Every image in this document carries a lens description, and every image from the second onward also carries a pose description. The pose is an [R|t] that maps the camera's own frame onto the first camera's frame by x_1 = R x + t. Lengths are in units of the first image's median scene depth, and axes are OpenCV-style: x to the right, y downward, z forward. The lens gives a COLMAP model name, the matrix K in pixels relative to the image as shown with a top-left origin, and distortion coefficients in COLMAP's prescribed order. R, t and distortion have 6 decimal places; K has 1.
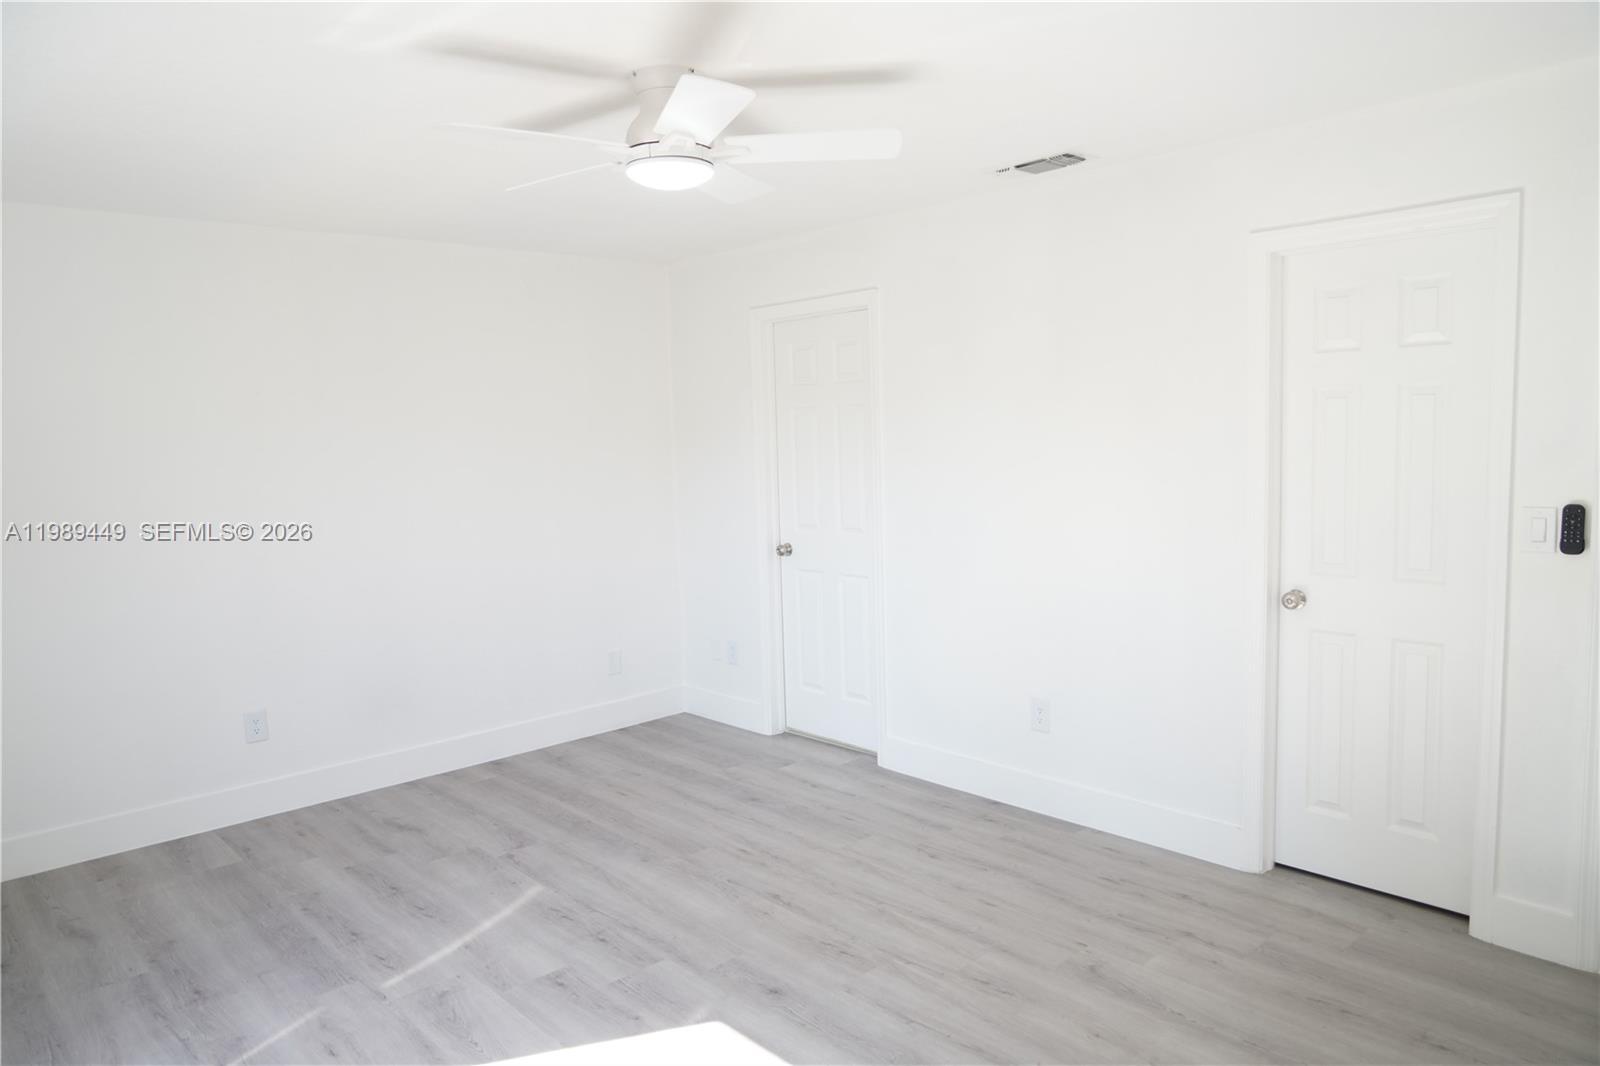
lens RADIAL K [[1083.2, 0, 803.9], [0, 1083.2, 527.8], [0, 0, 1]] dist [0.001183, 0.000967]
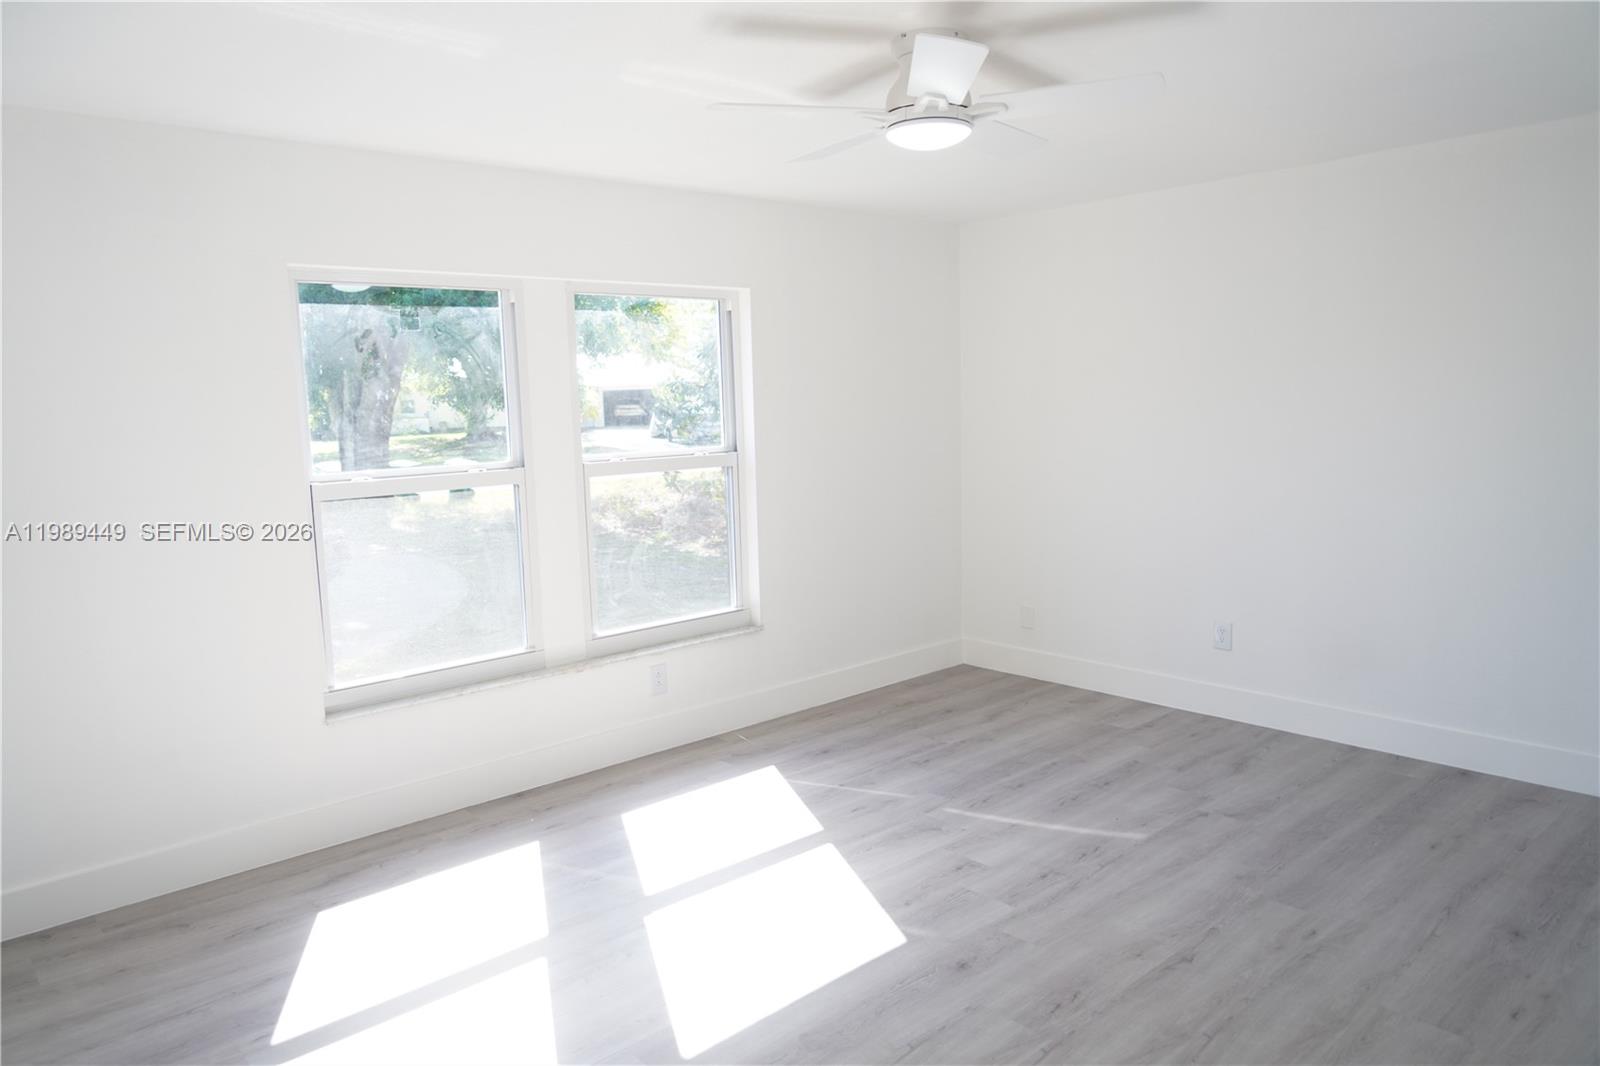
lens RADIAL K [[1083.2, 0, 805.0], [0, 1083.2, 537.6], [0, 0, 1]] dist [0.001183, 0.000967]
pose [[-0.012236, 0.157226, -0.987487, 0.731782], [-0.065994, 0.985281, 0.157692, -0.082753], [0.997745, 0.067098, -0.001680, 0.690820]]
